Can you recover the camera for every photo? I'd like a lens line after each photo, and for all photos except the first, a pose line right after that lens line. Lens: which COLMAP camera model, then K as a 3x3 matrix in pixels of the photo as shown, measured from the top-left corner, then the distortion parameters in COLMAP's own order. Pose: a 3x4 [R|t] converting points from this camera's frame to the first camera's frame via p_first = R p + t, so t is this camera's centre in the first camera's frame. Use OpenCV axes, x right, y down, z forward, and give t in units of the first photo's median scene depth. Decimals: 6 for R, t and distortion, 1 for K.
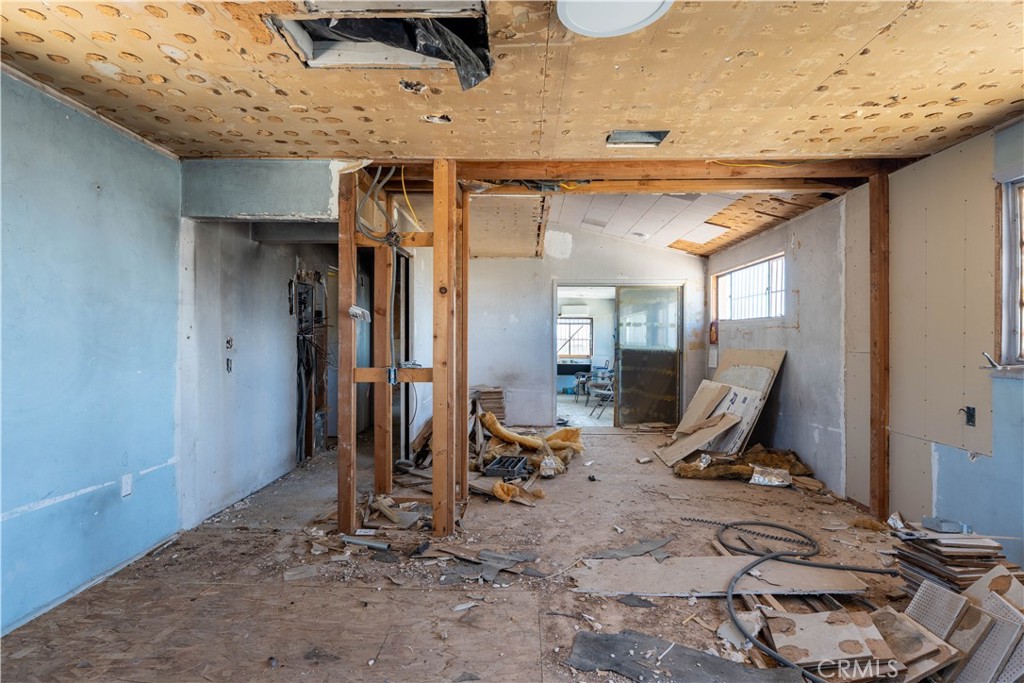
lens RADIAL K [[517.4, 0, 512.1], [0, 517.4, 339.8], [0, 0, 1]] dist [-0.005118, 0.000041]
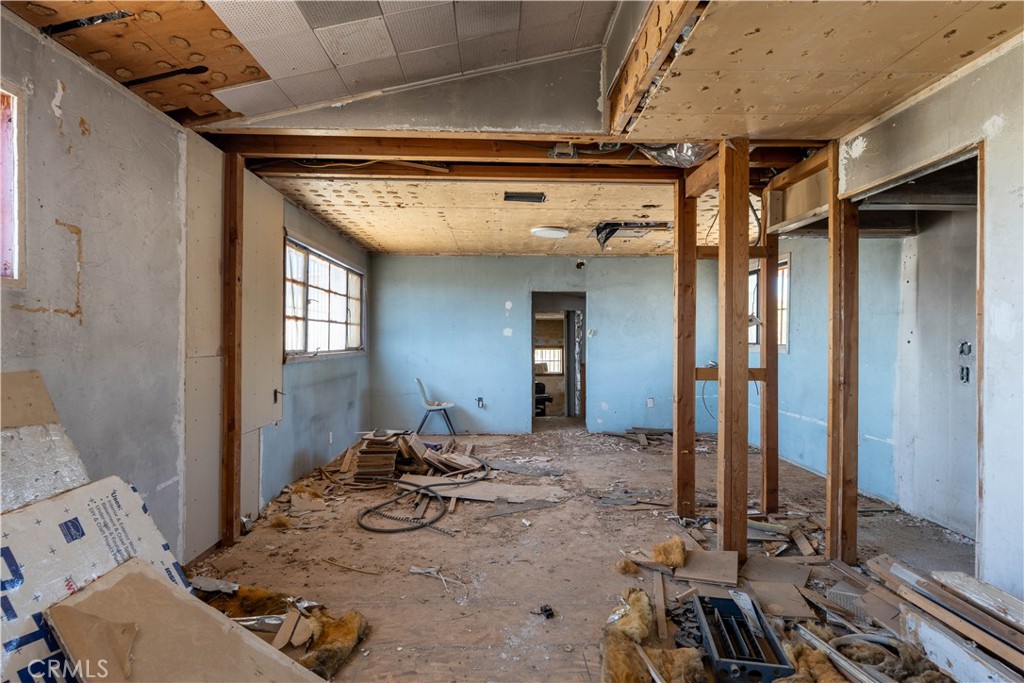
lens RADIAL K [[517.4, 0, 510.8], [0, 517.4, 339.6], [0, 0, 1]] dist [-0.005118, 0.000041]
pose [[-0.998613, -0.006608, -0.052234, 0.302540], [-0.006988, 0.999950, 0.007104, -0.011370], [0.052184, 0.007459, -0.998610, 2.091639]]
